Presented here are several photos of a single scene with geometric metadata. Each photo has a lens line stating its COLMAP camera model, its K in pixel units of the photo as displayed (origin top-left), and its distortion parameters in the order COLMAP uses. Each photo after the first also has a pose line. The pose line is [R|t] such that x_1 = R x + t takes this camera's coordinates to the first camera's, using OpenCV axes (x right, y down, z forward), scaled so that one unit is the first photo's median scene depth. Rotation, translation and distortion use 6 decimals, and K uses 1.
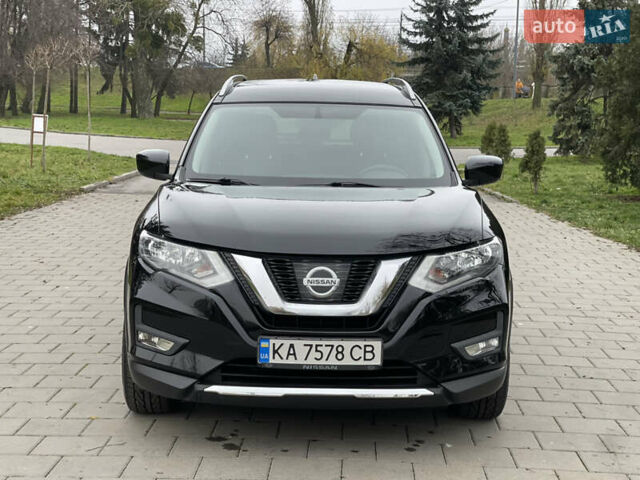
lens RADIAL K [[1179.4, 0, 320.0], [0, 1179.4, 240.0], [0, 0, 1]] dist [0.205521, 0.032218]
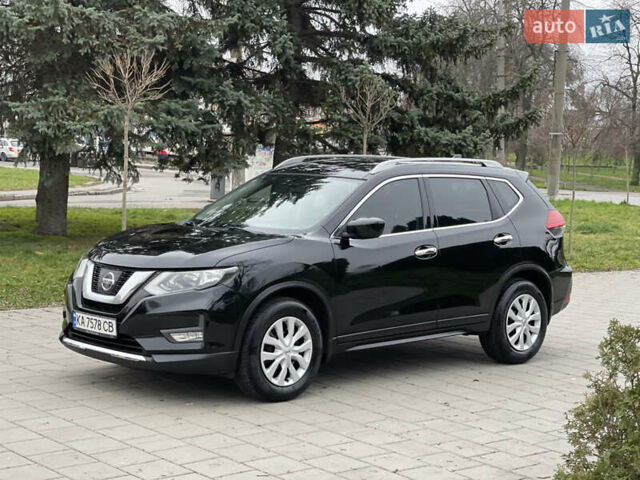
lens RADIAL K [[1179.4, 0, 320.0], [0, 1179.4, 240.0], [0, 0, 1]] dist [0.205521, 0.032218]
pose [[0.682923, 0.056593, -0.728295, 1.361888], [-0.104538, 0.994304, -0.020761, -0.016715], [0.722972, 0.090313, 0.684949, 0.097309]]
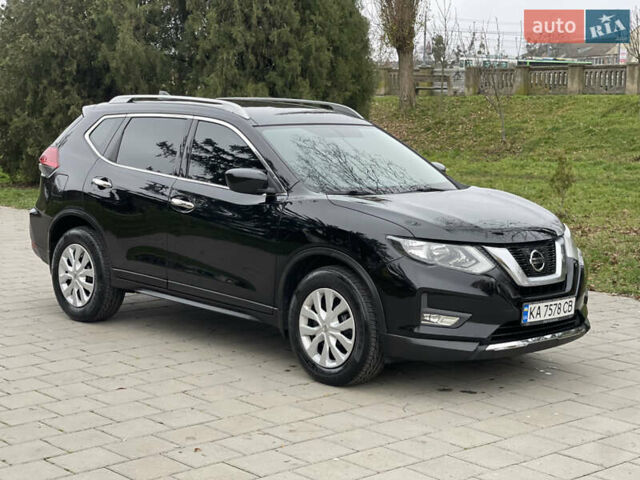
lens RADIAL K [[1179.4, 0, 320.0], [0, 1179.4, 240.0], [0, 0, 1]] dist [0.205521, 0.032218]
pose [[0.729087, -0.085006, 0.679121, -1.130510], [0.071629, 0.996285, 0.047806, -0.073759], [-0.680662, 0.013790, 0.732468, 0.145026]]
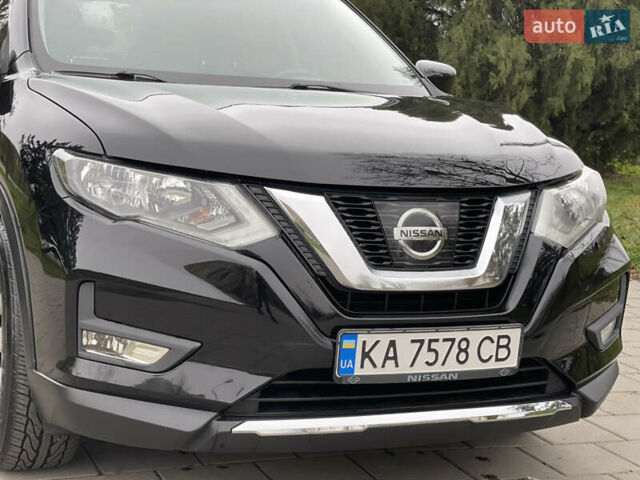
lens RADIAL K [[1179.6, 0, 327.3], [0, 1179.6, 243.1], [0, 0, 1]] dist [0.198364, 0.093428]
pose [[0.913319, -0.021914, 0.406656, -0.281644], [0.010074, 0.999461, 0.031234, 0.021161], [-0.407121, -0.024430, 0.913047, 0.472691]]
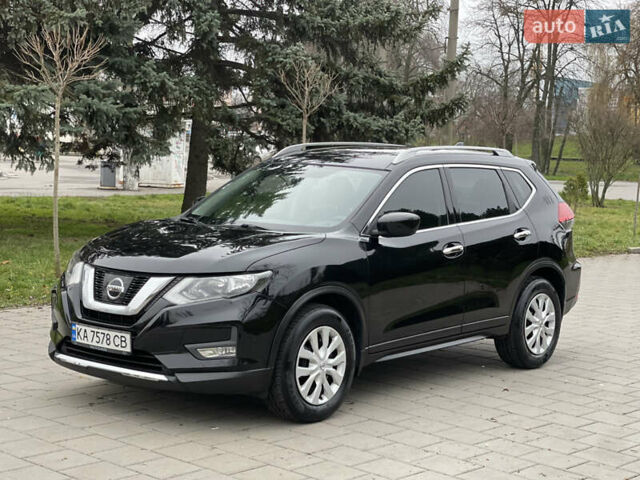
lens RADIAL K [[1179.6, 0, 327.3], [0, 1179.6, 243.1], [0, 0, 1]] dist [0.198364, 0.093428]
pose [[0.767093, 0.062184, -0.638515, 1.074824], [-0.095702, 0.995246, -0.018048, -0.016203], [0.634357, 0.074952, 0.769398, 0.078790]]
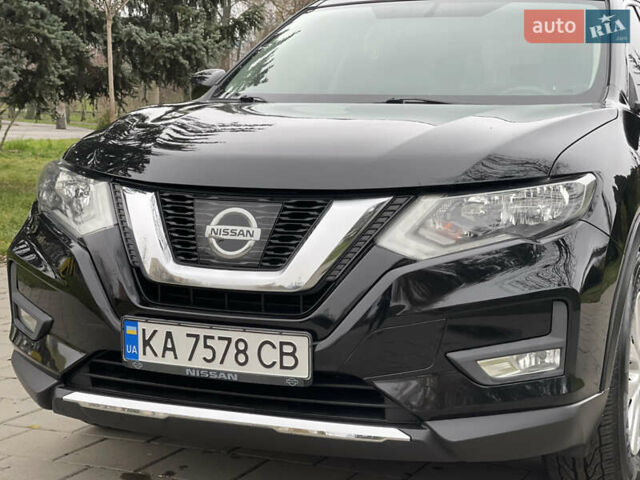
lens RADIAL K [[1179.4, 0, 320.0], [0, 1179.4, 240.0], [0, 0, 1]] dist [0.205521, 0.032218]
pose [[0.920238, 0.034783, -0.389811, 0.273604], [-0.041874, 0.999076, -0.009706, 0.042868], [0.389113, 0.025255, 0.920844, 0.462910]]
